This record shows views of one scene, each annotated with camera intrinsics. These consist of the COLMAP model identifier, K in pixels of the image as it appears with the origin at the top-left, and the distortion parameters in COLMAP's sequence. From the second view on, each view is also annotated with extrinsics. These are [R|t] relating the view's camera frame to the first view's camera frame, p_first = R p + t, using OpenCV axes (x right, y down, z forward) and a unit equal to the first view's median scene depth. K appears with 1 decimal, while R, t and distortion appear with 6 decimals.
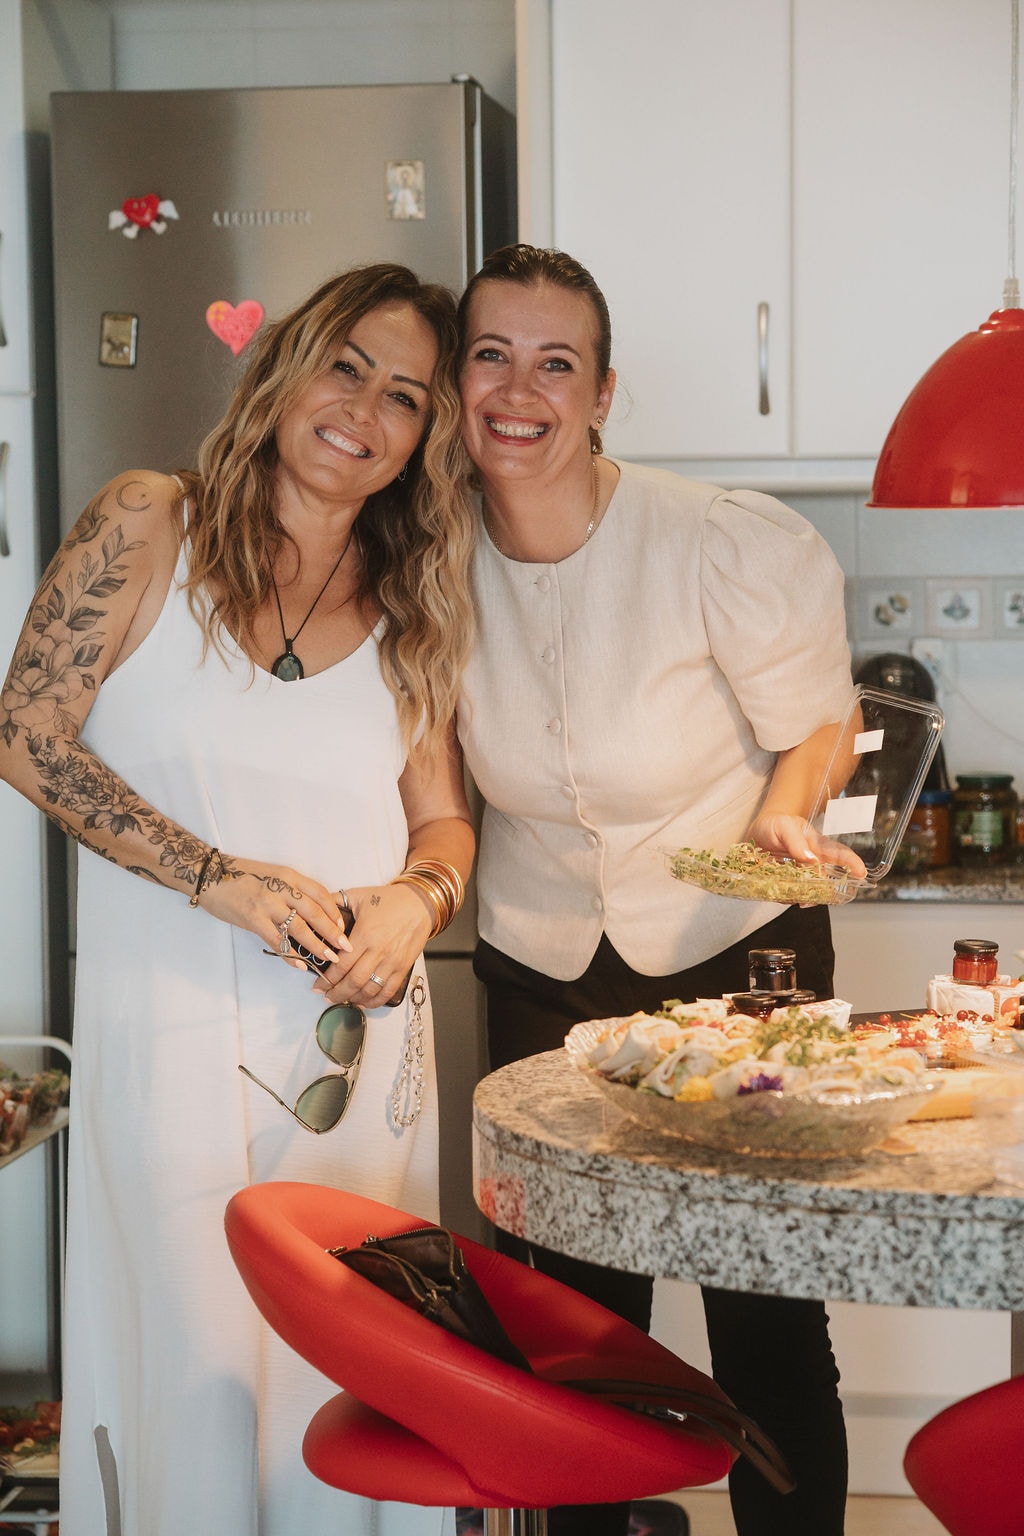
lens RADIAL K [[3741.3, 0, 512.0], [0, 3741.3, 768.0], [0, 0, 1]] dist [0.124594, 0.335943]
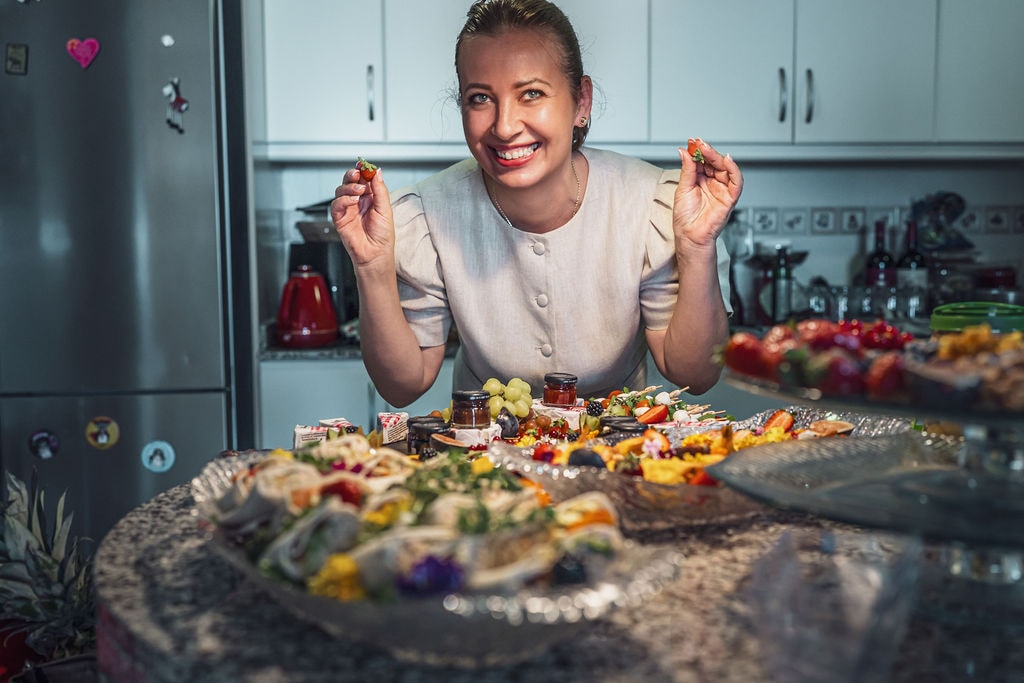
lens RADIAL K [[1053.5, 0, 512.0], [0, 1053.5, 341.5], [0, 0, 1]] dist [0.017125, 0.003454]
pose [[0.977950, -0.009409, 0.208626, 0.037175], [0.008099, 0.999942, 0.007134, 0.036570], [-0.208681, -0.005287, 0.977969, 0.732091]]
